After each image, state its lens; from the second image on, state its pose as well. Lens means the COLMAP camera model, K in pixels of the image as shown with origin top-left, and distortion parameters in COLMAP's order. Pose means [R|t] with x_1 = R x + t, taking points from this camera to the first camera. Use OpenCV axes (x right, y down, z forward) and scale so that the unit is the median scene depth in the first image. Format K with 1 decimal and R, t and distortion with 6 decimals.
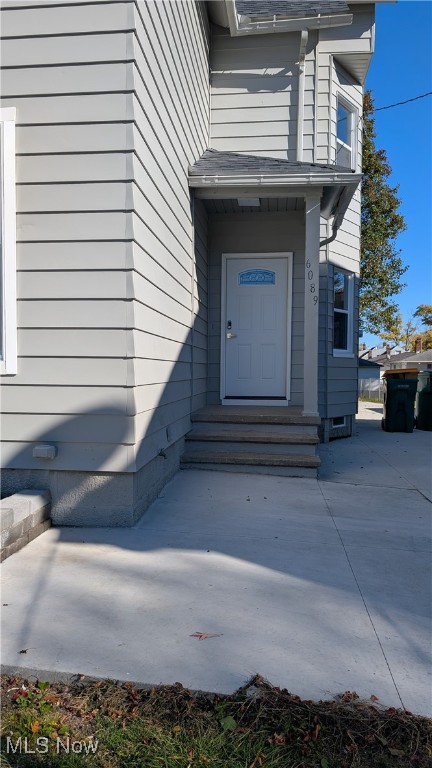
lens RADIAL K [[524.4, 0, 216.0], [0, 524.4, 384.0], [0, 0, 1]] dist [0.006388, 0.001234]
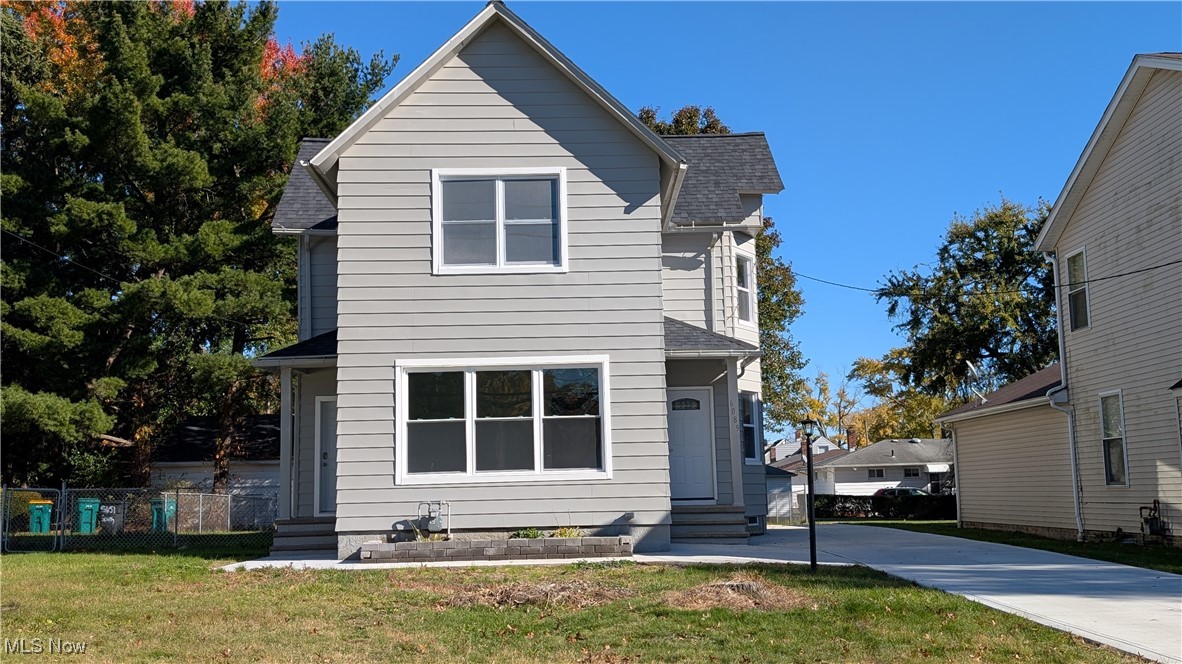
lens RADIAL K [[1206.5, 0, 591.0], [0, 1206.5, 332.0], [0, 0, 1]] dist [0.095117, -0.003539]
pose [[0.990077, -0.017791, 0.139397, -0.504902], [0.040067, 0.986518, -0.158671, 0.073055], [-0.134694, 0.162681, 0.977442, -1.700416]]
